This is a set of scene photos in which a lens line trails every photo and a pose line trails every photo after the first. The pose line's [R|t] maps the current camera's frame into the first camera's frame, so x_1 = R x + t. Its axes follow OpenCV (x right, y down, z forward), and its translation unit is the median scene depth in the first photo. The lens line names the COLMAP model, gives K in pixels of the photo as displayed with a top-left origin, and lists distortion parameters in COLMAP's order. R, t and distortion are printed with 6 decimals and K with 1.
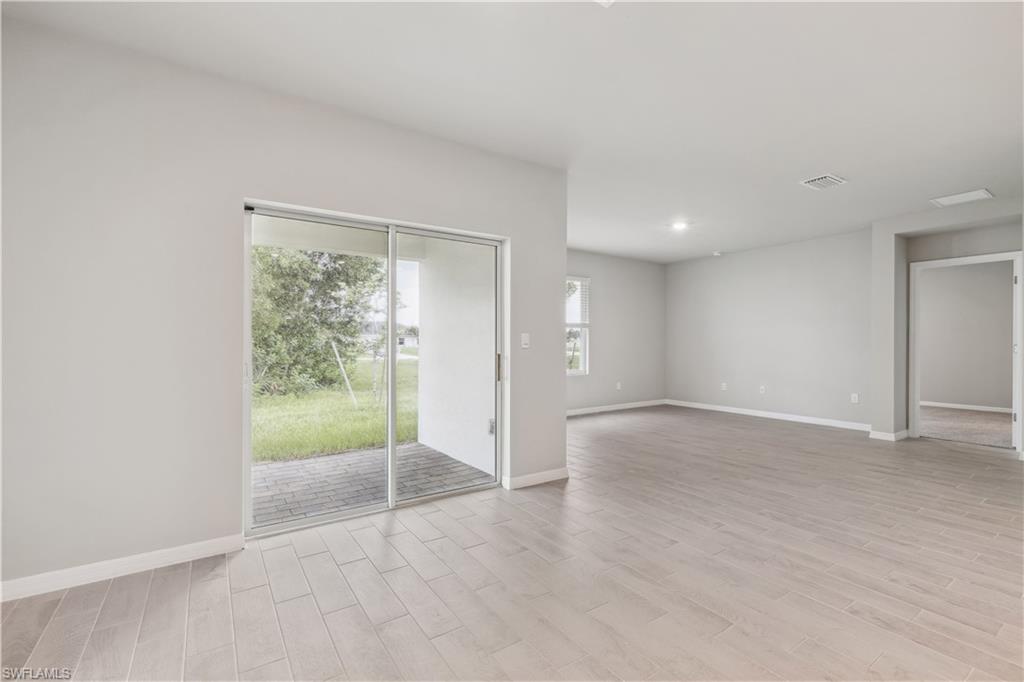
lens RADIAL K [[452.5, 0, 509.3], [0, 452.5, 340.6], [0, 0, 1]] dist [-0.002493, -0.000675]
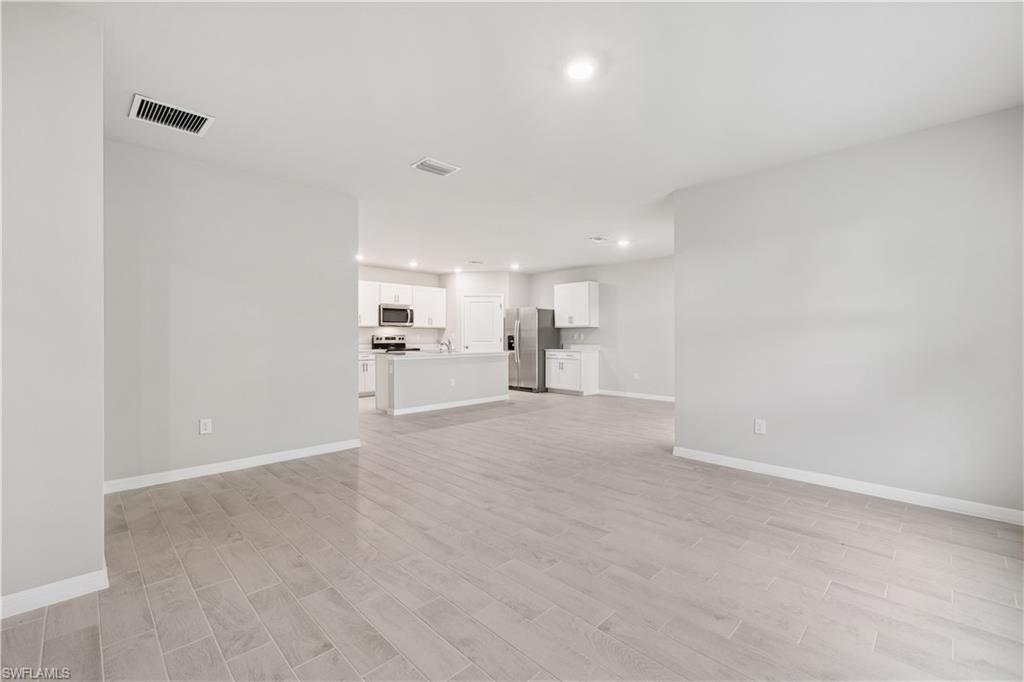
lens RADIAL K [[432.7, 0, 511.2], [0, 432.7, 338.8], [0, 0, 1]] dist [0.000651, -0.000056]
pose [[-0.980397, -0.000057, -0.197033, 0.550241], [-0.000925, 0.999990, 0.004313, 0.001788], [0.197031, 0.004411, -0.980387, 1.461962]]
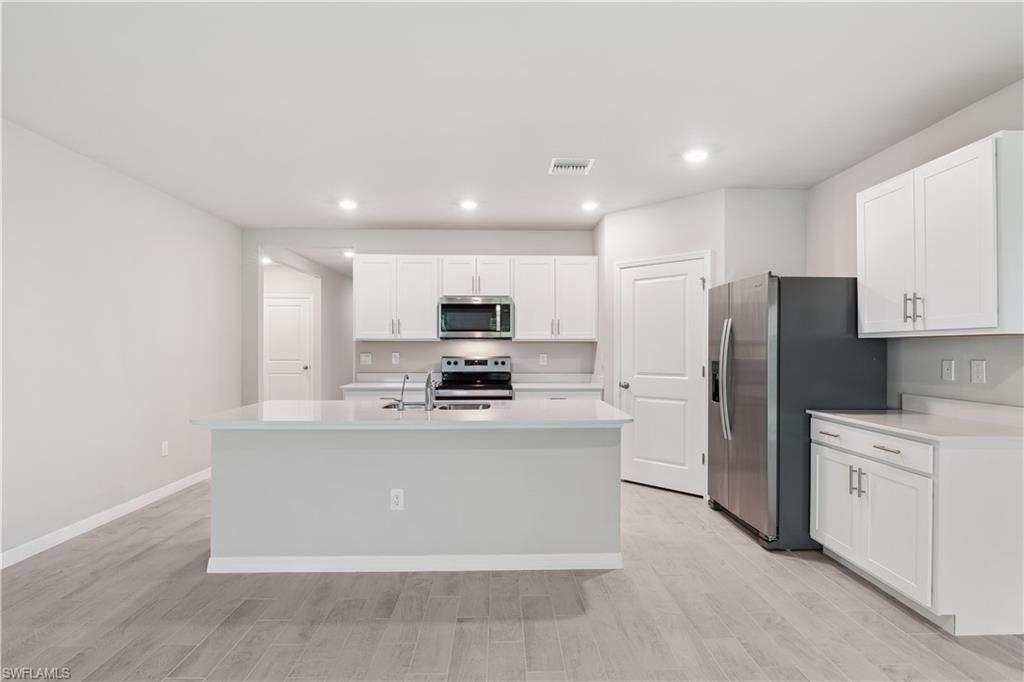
lens RADIAL K [[497.7, 0, 515.6], [0, 497.7, 345.7], [0, 0, 1]] dist [-0.001470, -0.000407]
pose [[-0.848571, -0.000682, 0.529082, 0.066584], [-0.003386, 0.999986, -0.004141, -0.022845], [-0.529071, -0.005305, -0.848561, 0.500203]]
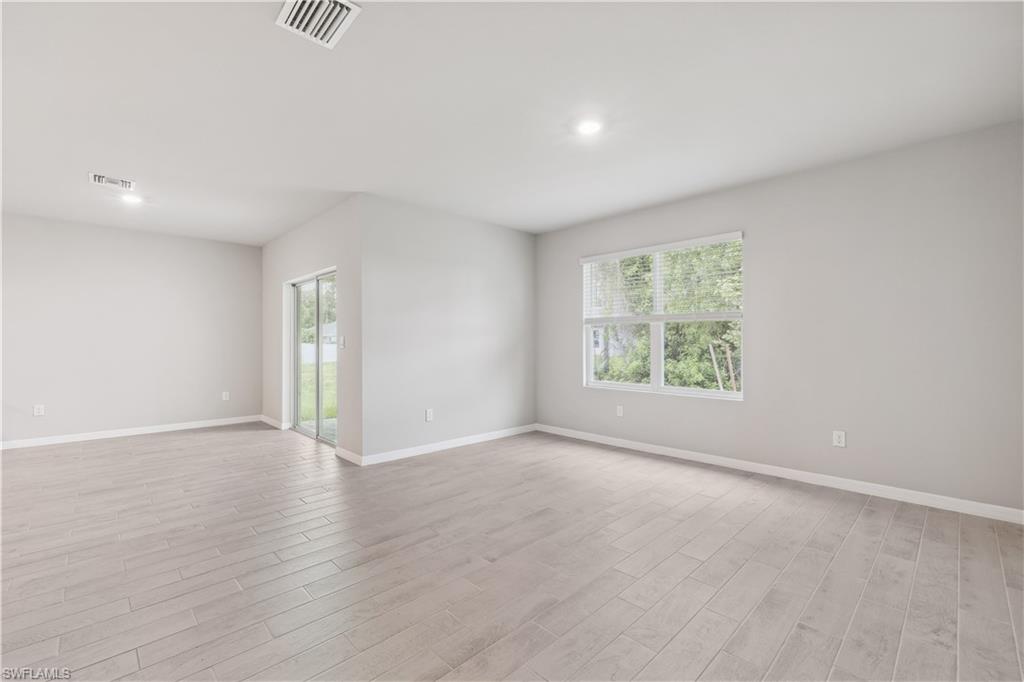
lens RADIAL K [[432.7, 0, 511.2], [0, 432.7, 338.8], [0, 0, 1]] dist [0.000651, -0.000056]
pose [[0.183487, -0.010689, -0.982964, 0.907694], [0.002048, 0.999943, -0.010491, 0.001941], [0.983020, -0.000088, 0.183498, 0.854151]]
